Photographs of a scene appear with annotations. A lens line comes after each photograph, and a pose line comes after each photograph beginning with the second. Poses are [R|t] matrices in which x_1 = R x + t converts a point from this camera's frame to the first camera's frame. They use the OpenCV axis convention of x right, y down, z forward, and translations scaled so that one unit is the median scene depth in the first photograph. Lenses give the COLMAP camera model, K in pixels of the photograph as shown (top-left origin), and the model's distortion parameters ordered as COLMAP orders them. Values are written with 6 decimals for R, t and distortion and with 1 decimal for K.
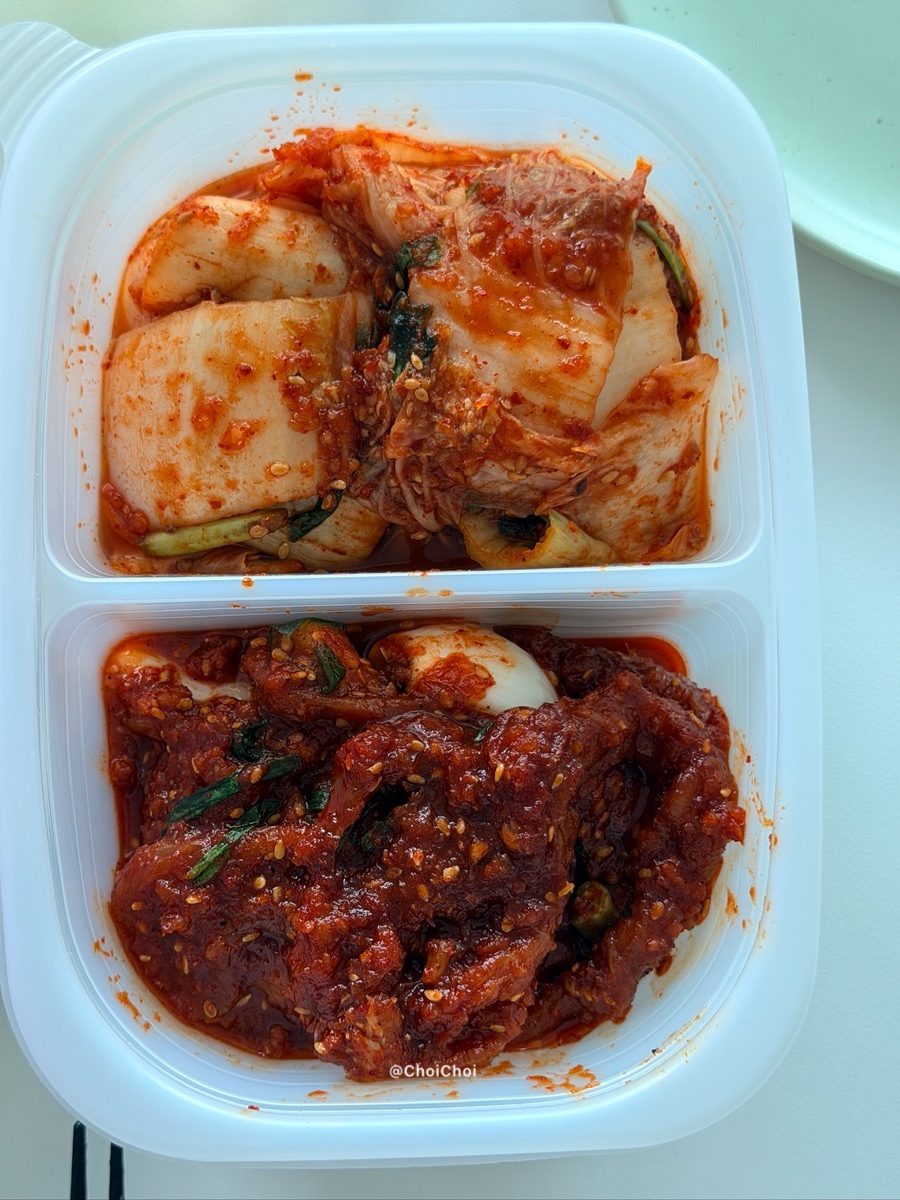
lens RADIAL K [[1833.6, 0, 450.0], [0, 1833.6, 600.0], [0, 0, 1]] dist [0.161024, -0.031220]
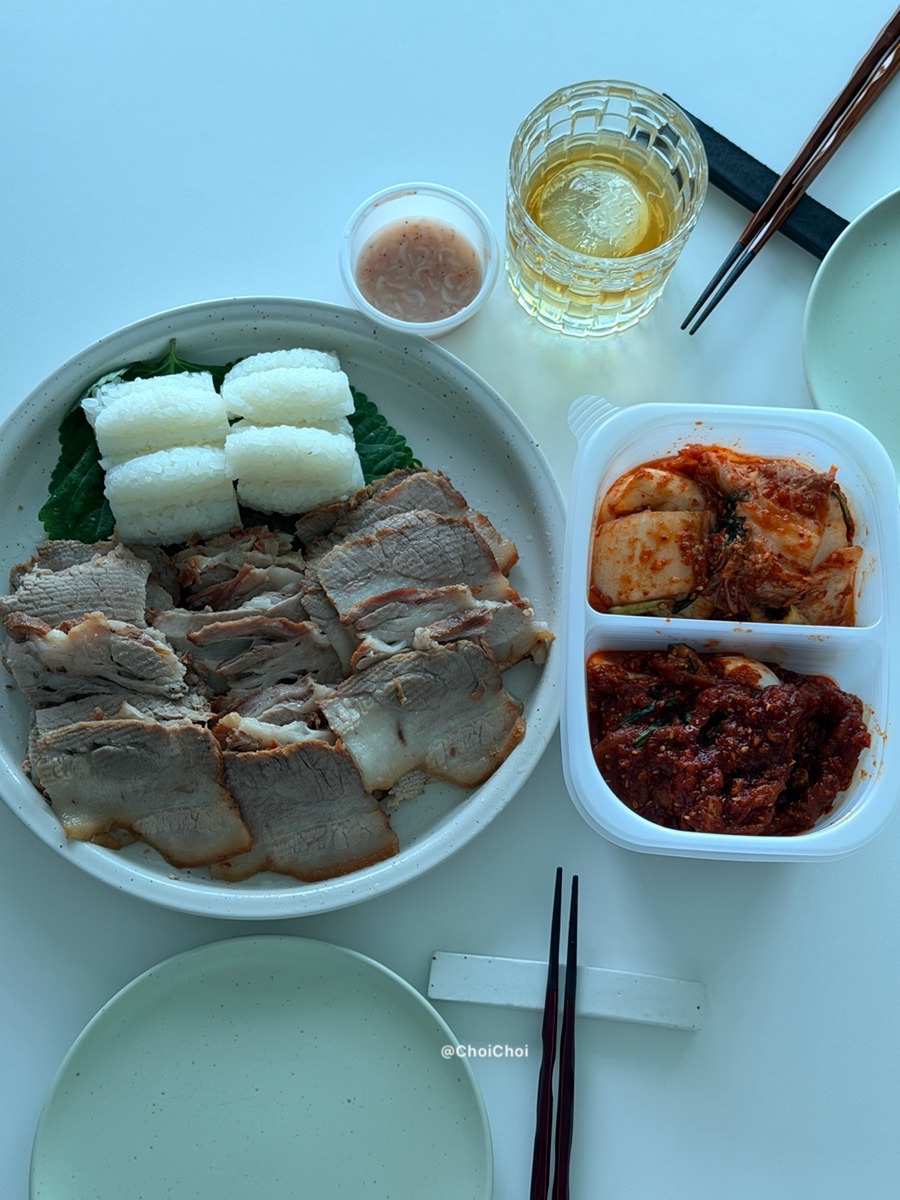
lens RADIAL K [[1833.6, 0, 450.0], [0, 1833.6, 600.0], [0, 0, 1]] dist [0.161024, -0.031220]
pose [[0.997336, 0.072550, -0.007576, -0.364230], [-0.072699, 0.980086, -0.184788, 0.415023], [-0.005981, 0.184846, 0.982749, -1.328828]]
